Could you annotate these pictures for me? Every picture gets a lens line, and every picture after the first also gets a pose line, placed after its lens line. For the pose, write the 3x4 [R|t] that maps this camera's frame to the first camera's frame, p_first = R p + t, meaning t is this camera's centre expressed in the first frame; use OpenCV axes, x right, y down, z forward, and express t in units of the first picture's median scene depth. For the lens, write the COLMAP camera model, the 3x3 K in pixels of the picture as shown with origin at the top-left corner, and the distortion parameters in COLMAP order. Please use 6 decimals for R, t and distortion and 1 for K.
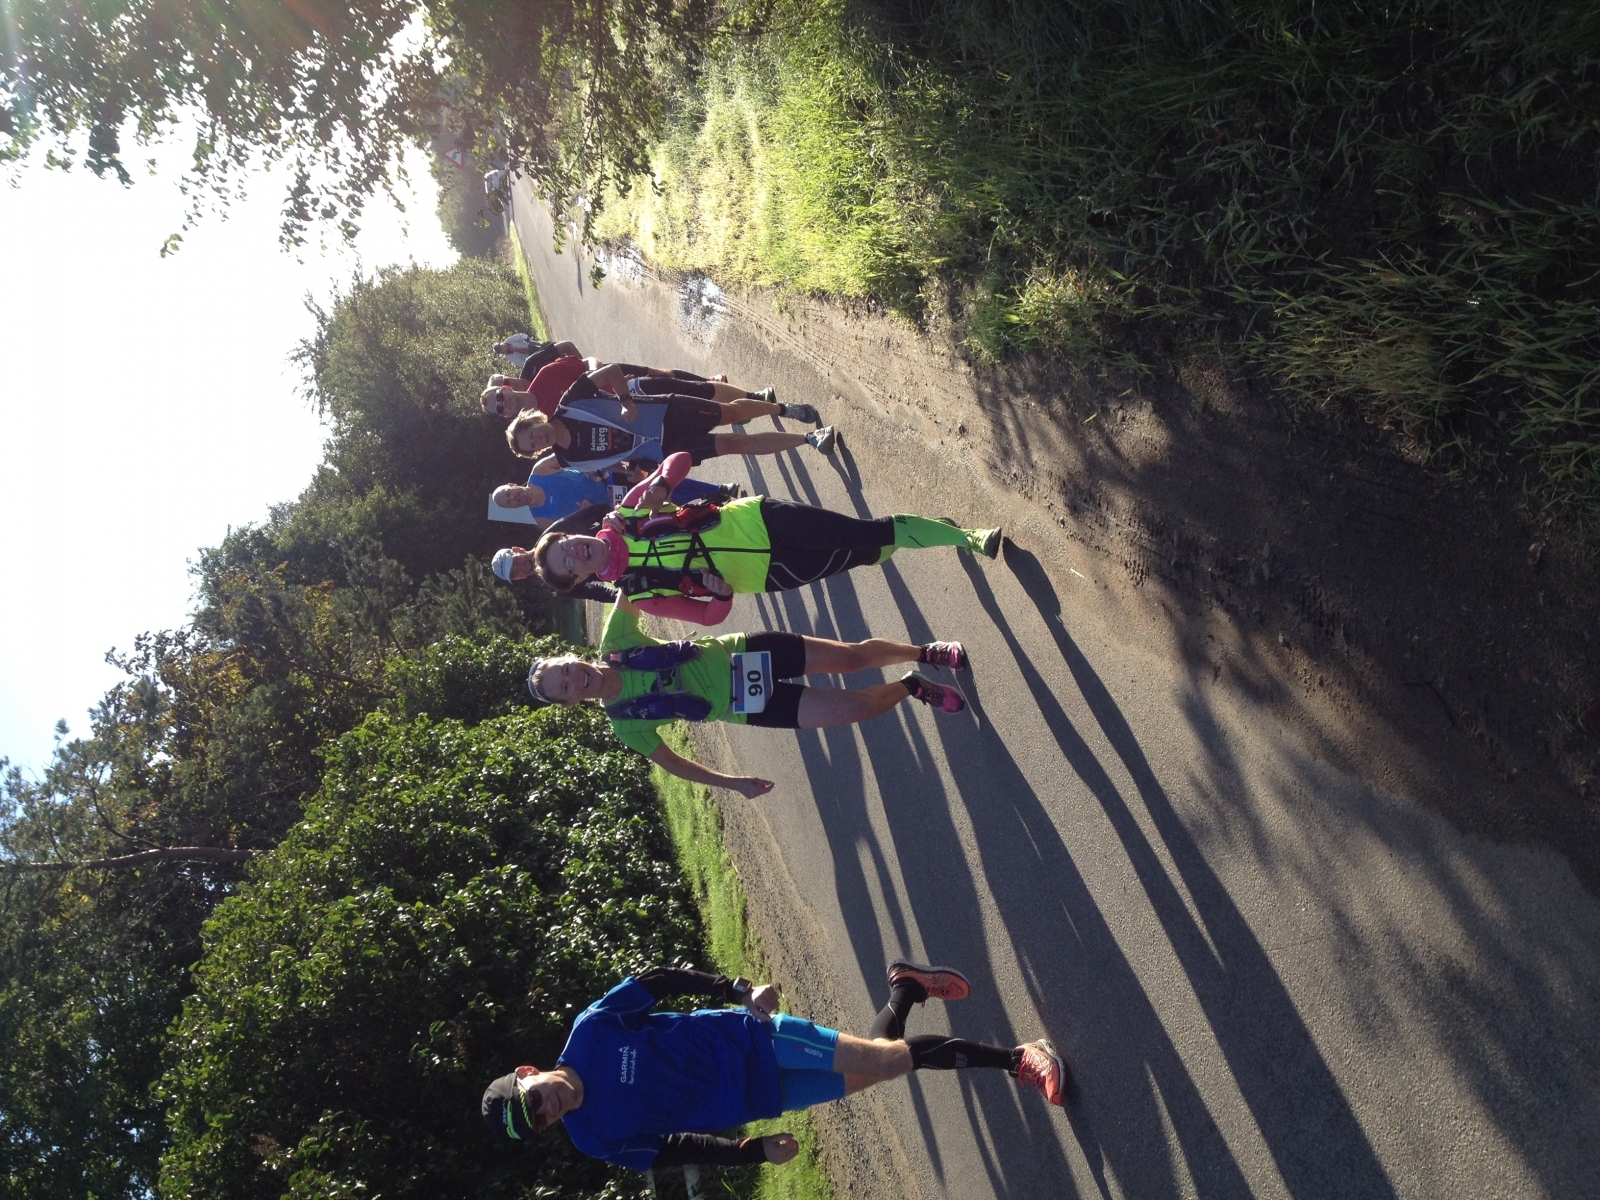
lens RADIAL K [[1464.7, 0, 817.6], [0, 1464.7, 602.6], [0, 0, 1]] dist [0.168063, -0.406713]
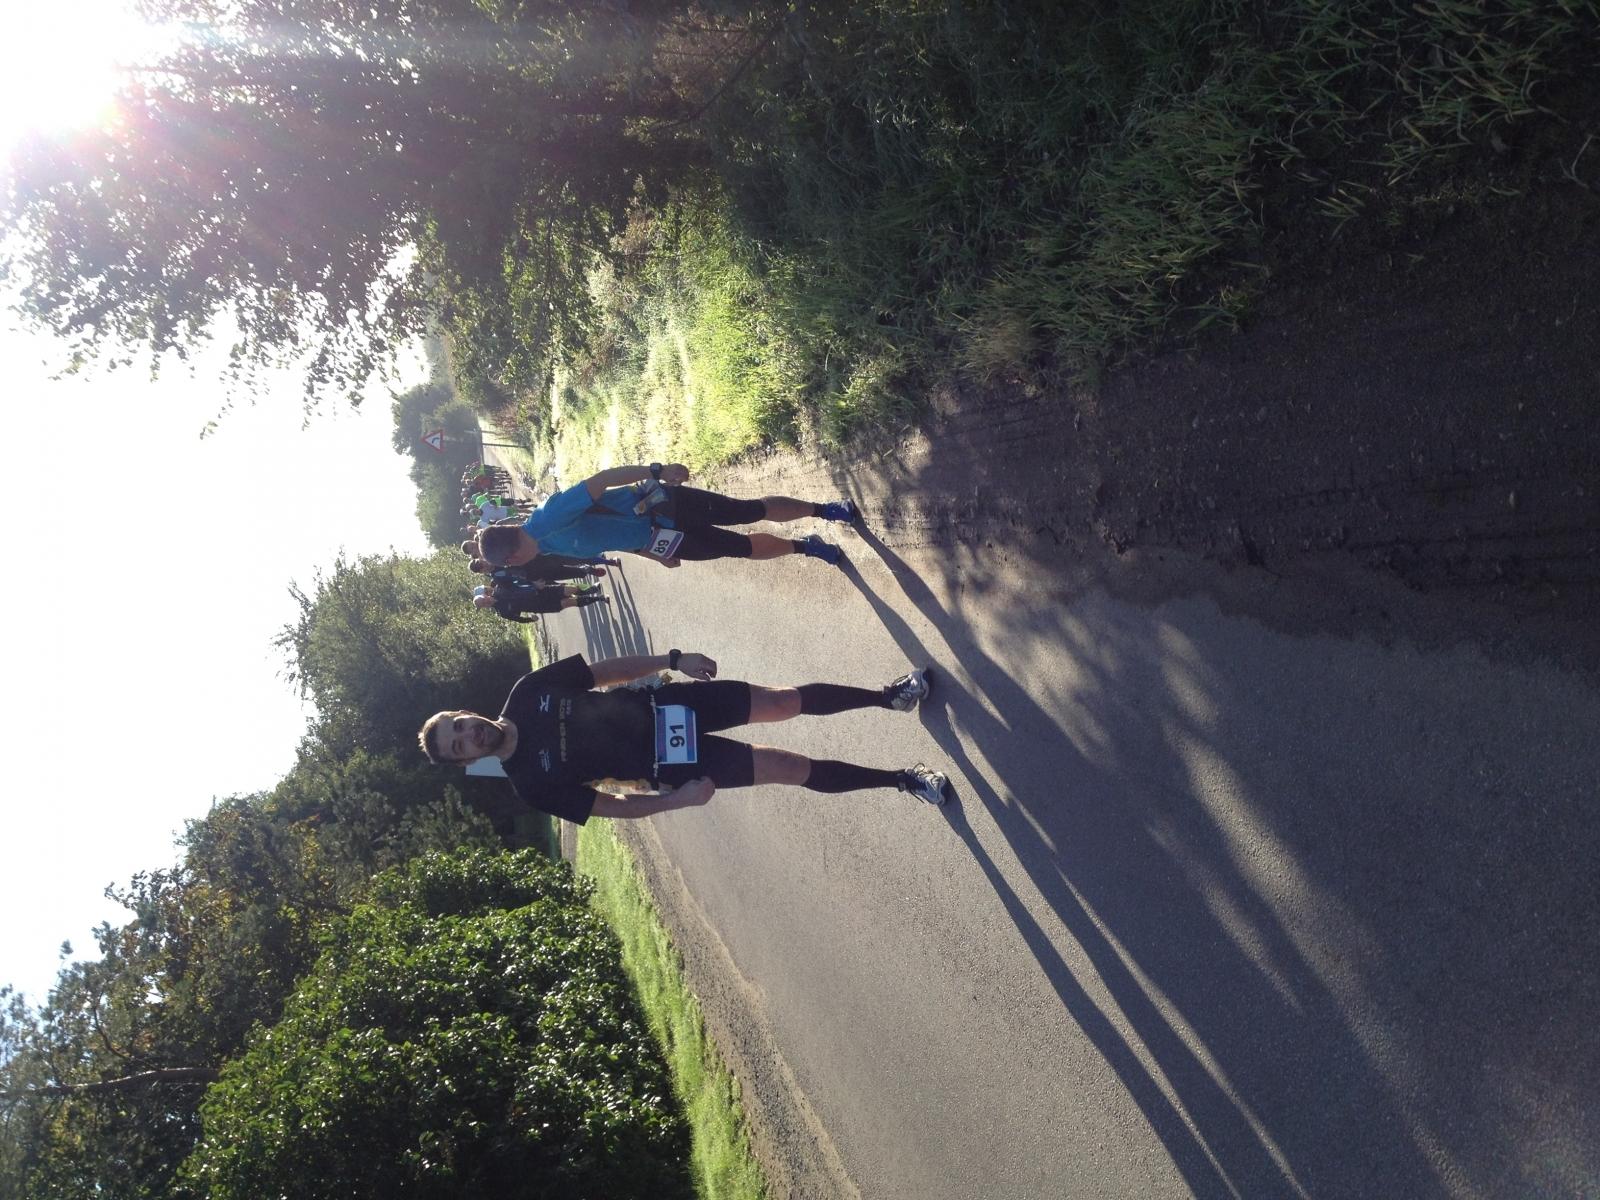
lens RADIAL K [[1497.8, 0, 821.0], [0, 1497.8, 626.4], [0, 0, 1]] dist [0.103544, -0.245084]
pose [[0.998483, -0.052543, 0.016490, 0.034339], [0.054644, 0.982458, -0.178296, 0.116269], [-0.006832, 0.178927, 0.983839, -0.155423]]
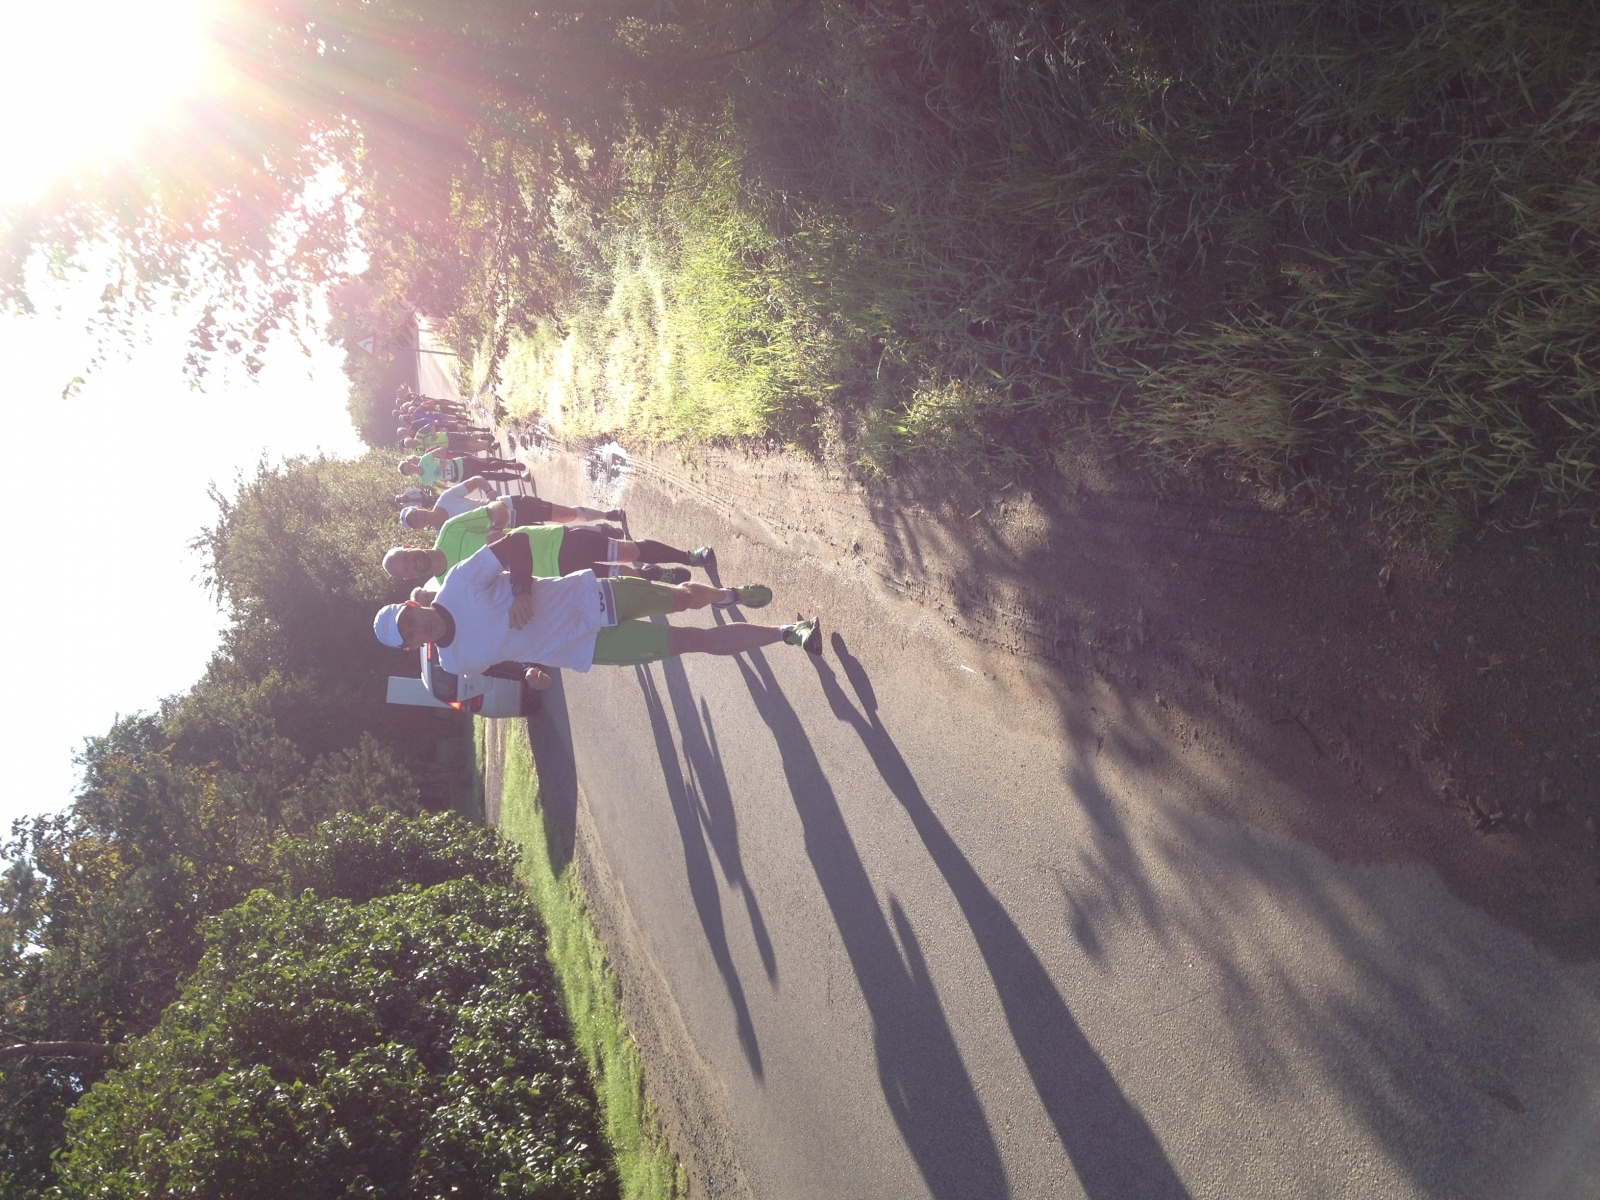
lens RADIAL K [[1471.6, 0, 809.0], [0, 1471.6, 602.9], [0, 0, 1]] dist [0.173098, -0.421668]
pose [[0.998449, 0.001551, 0.055661, 0.004049], [0.005871, 0.991109, -0.132926, 0.029555], [-0.055372, 0.133046, 0.989562, -0.004967]]
